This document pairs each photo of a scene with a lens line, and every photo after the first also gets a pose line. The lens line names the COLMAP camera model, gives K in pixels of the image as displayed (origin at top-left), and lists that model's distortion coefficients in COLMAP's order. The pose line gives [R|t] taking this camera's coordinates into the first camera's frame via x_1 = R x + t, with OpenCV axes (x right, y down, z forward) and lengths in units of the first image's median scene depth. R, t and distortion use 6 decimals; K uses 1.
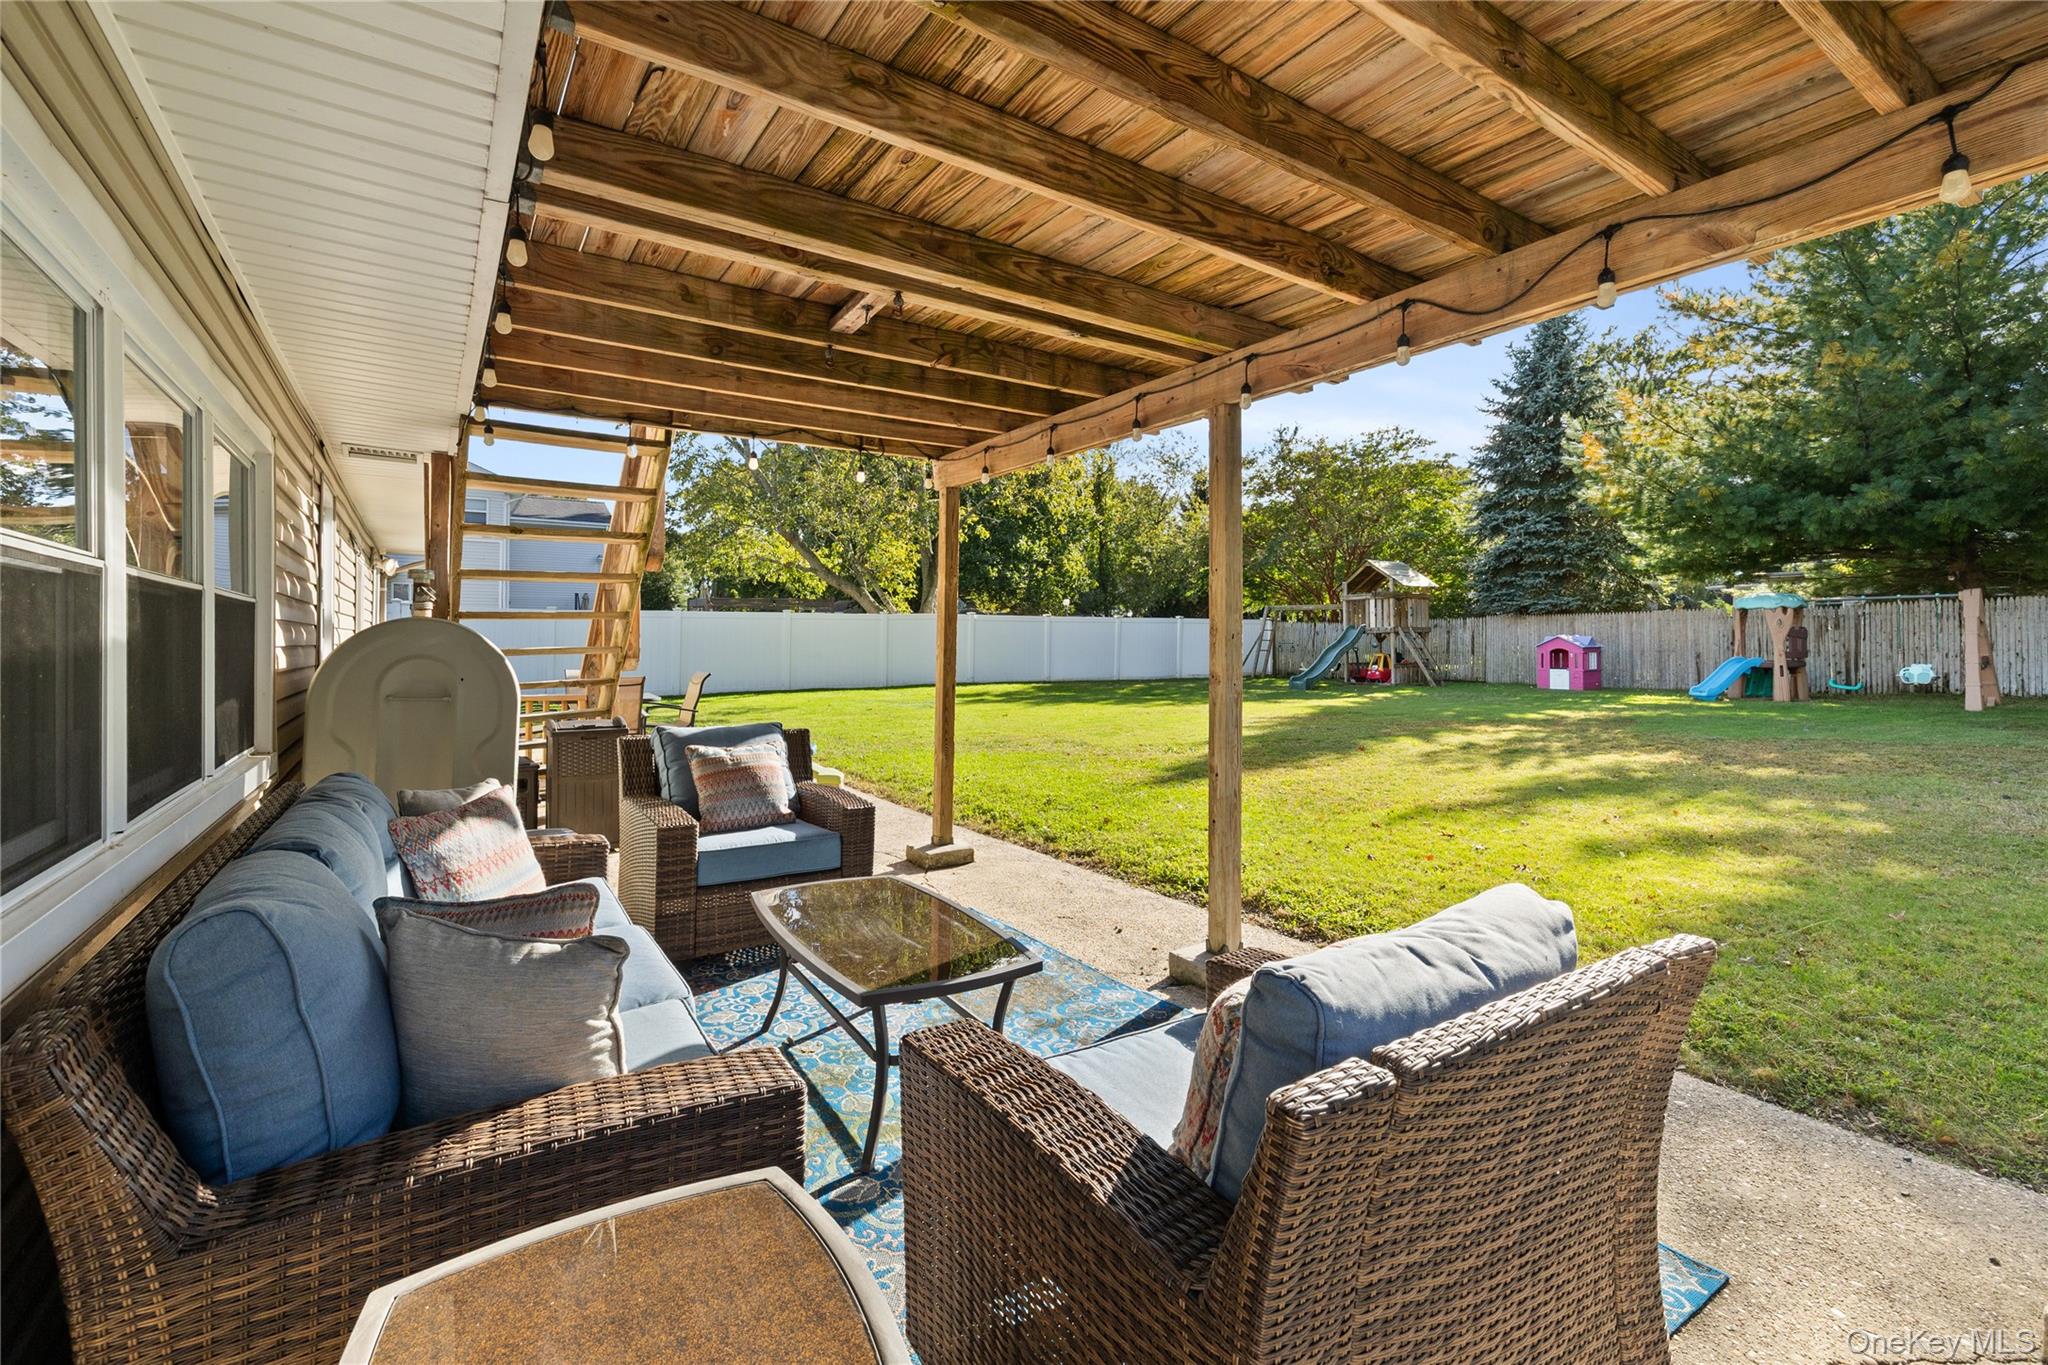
lens RADIAL K [[868.3, 0, 1000.9], [0, 868.3, 640.6], [0, 0, 1]] dist [-0.002760, -0.000154]
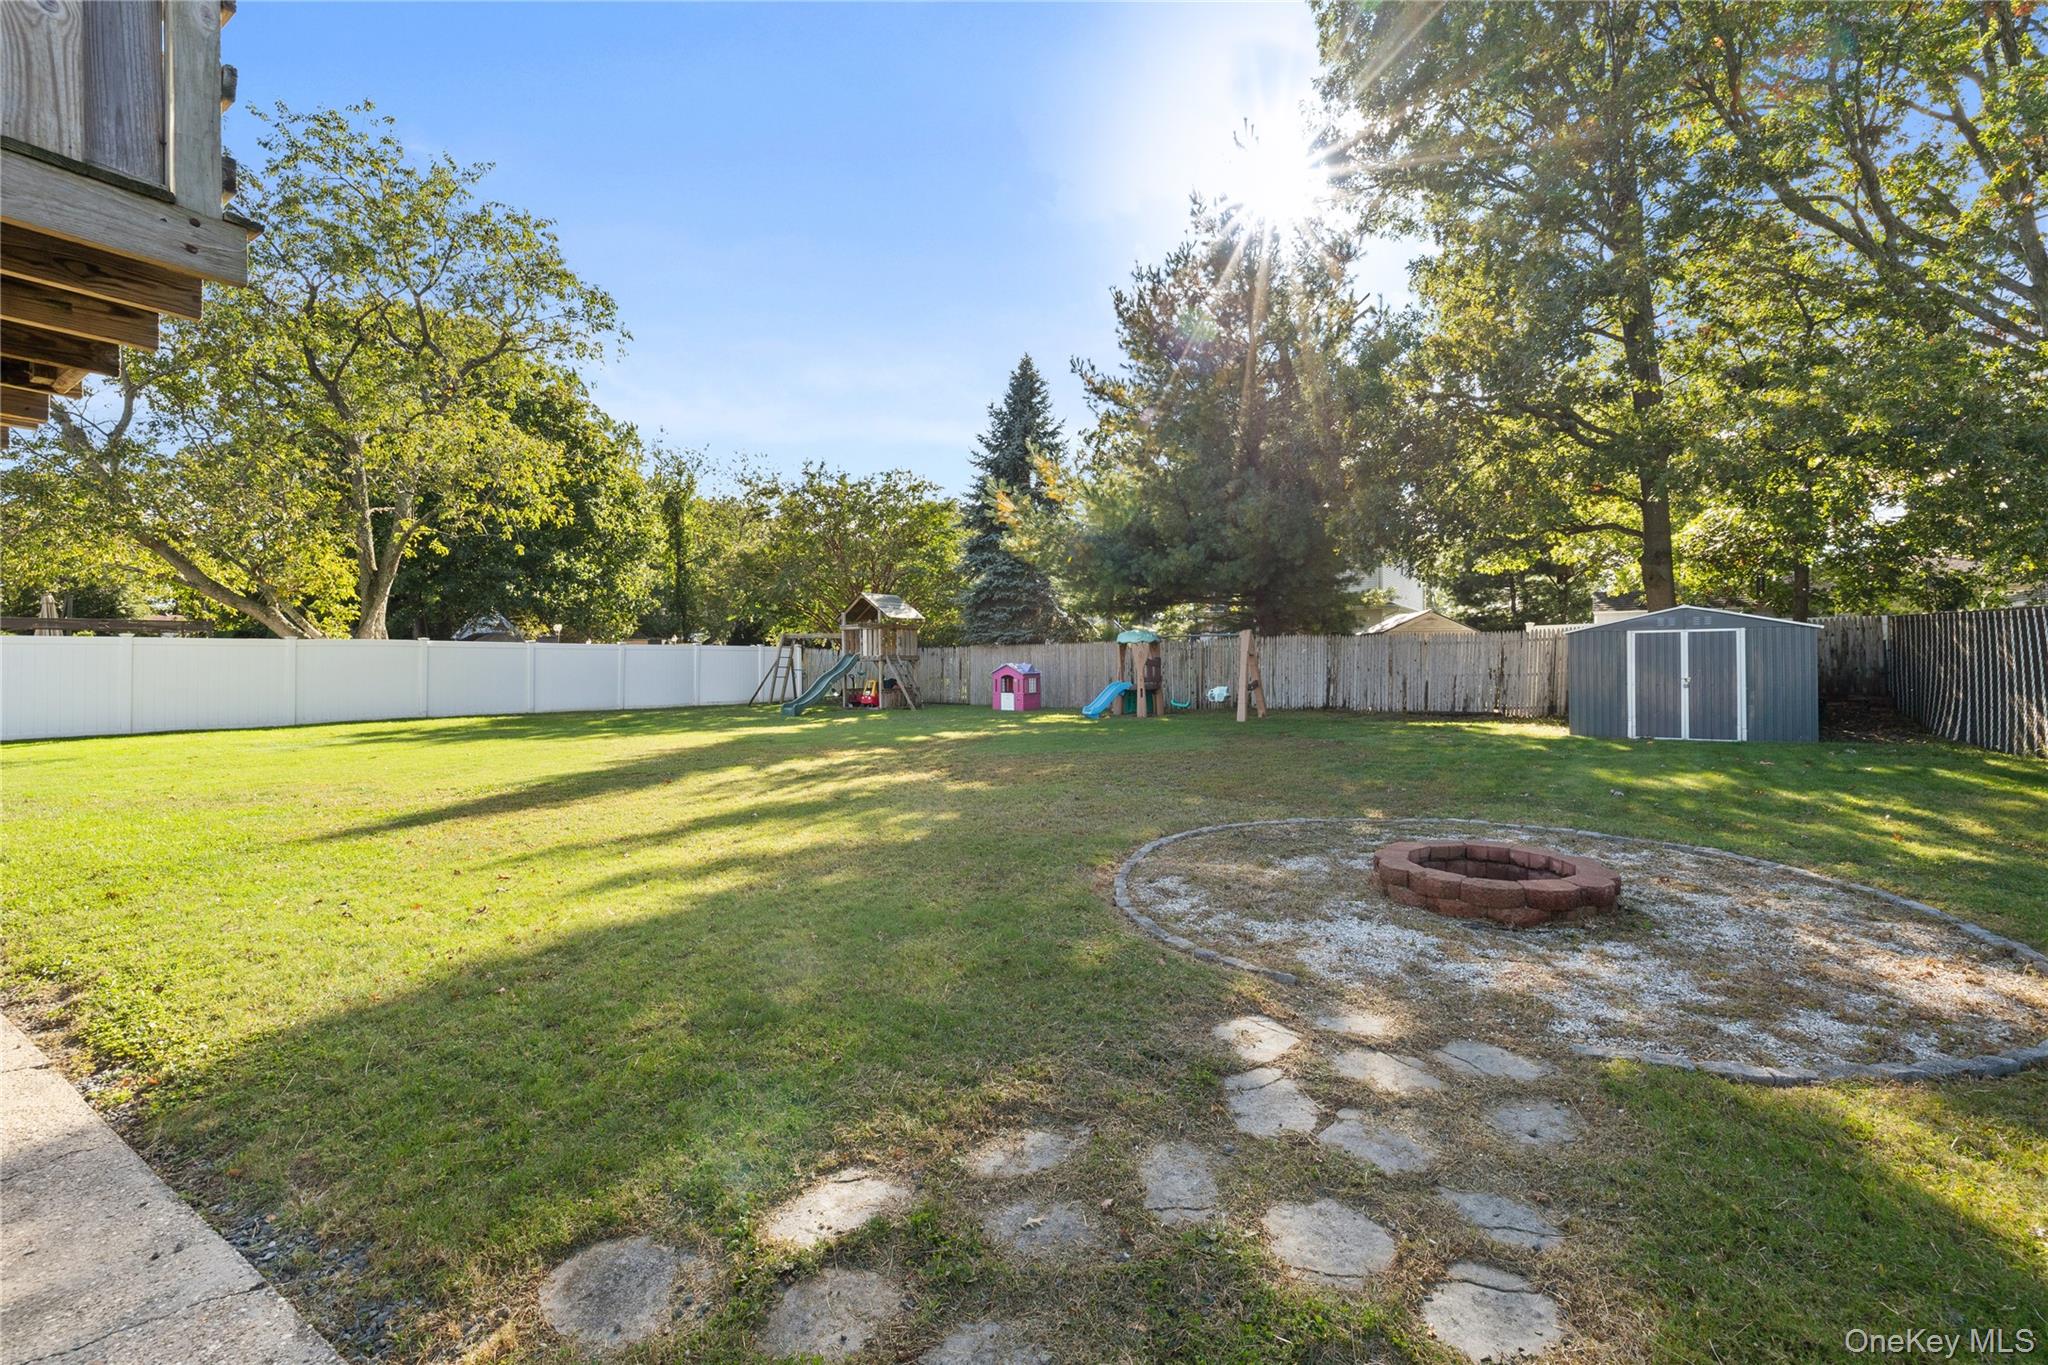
lens RADIAL K [[868.3, 0, 1010.7], [0, 868.3, 669.2], [0, 0, 1]] dist [-0.002760, -0.000154]
pose [[0.914077, -0.005468, 0.405503, 0.158261], [0.002739, 0.999970, 0.007310, -0.006166], [-0.405531, -0.005572, 0.914065, -0.049267]]
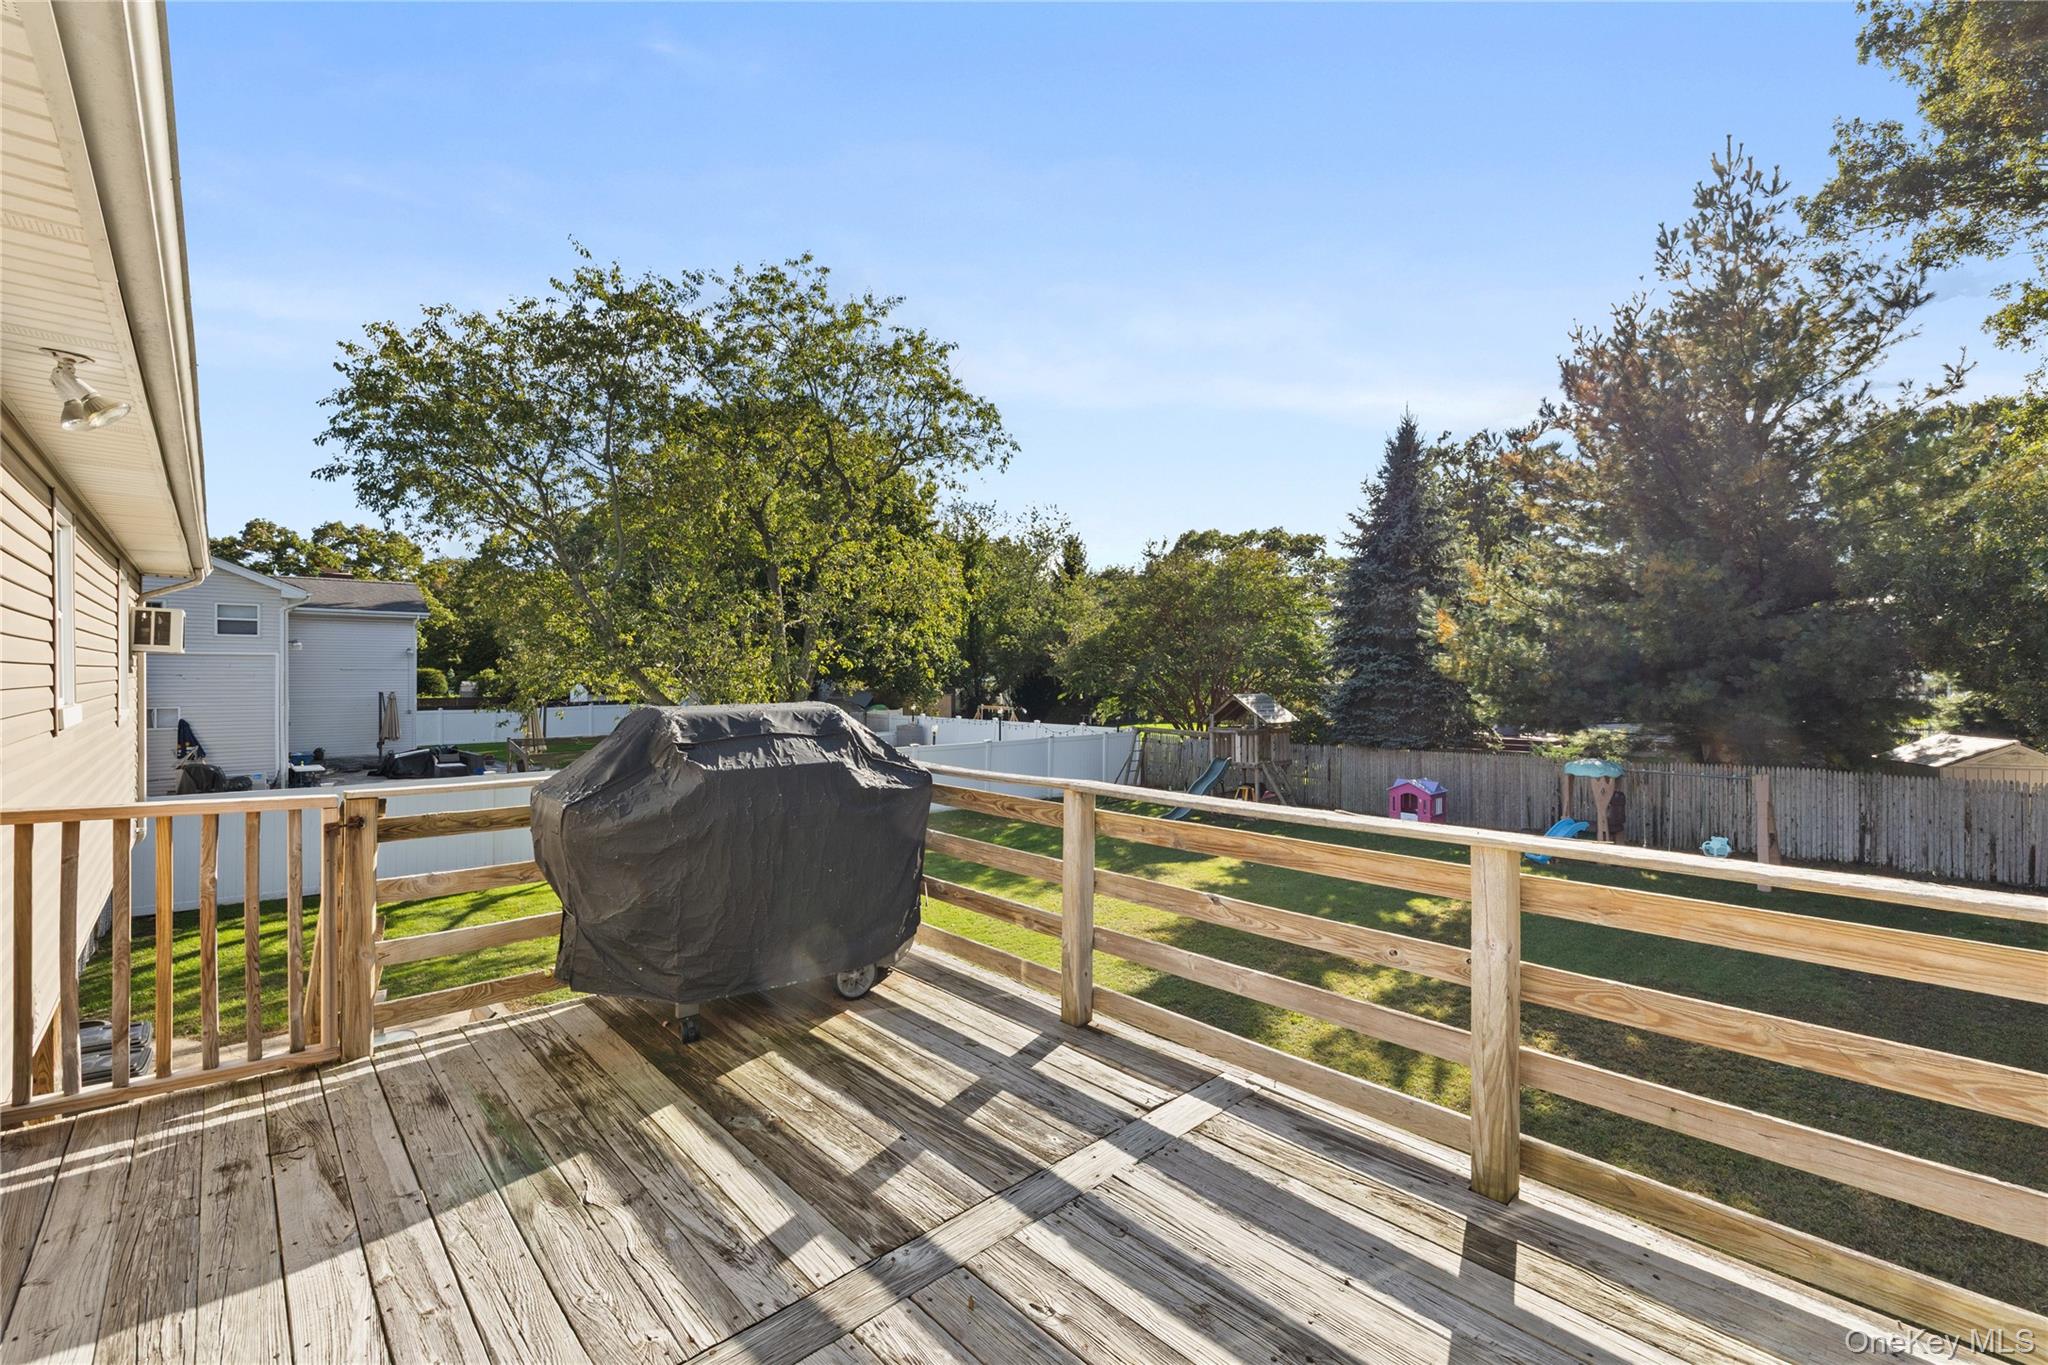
lens RADIAL K [[868.3, 0, 1009.0], [0, 868.3, 685.8], [0, 0, 1]] dist [-0.002760, -0.000154]
pose [[0.987357, 0.002932, 0.158485, 0.005188], [-0.004989, 0.999908, 0.012583, -0.114773], [-0.158433, -0.013214, 0.987281, 0.045886]]
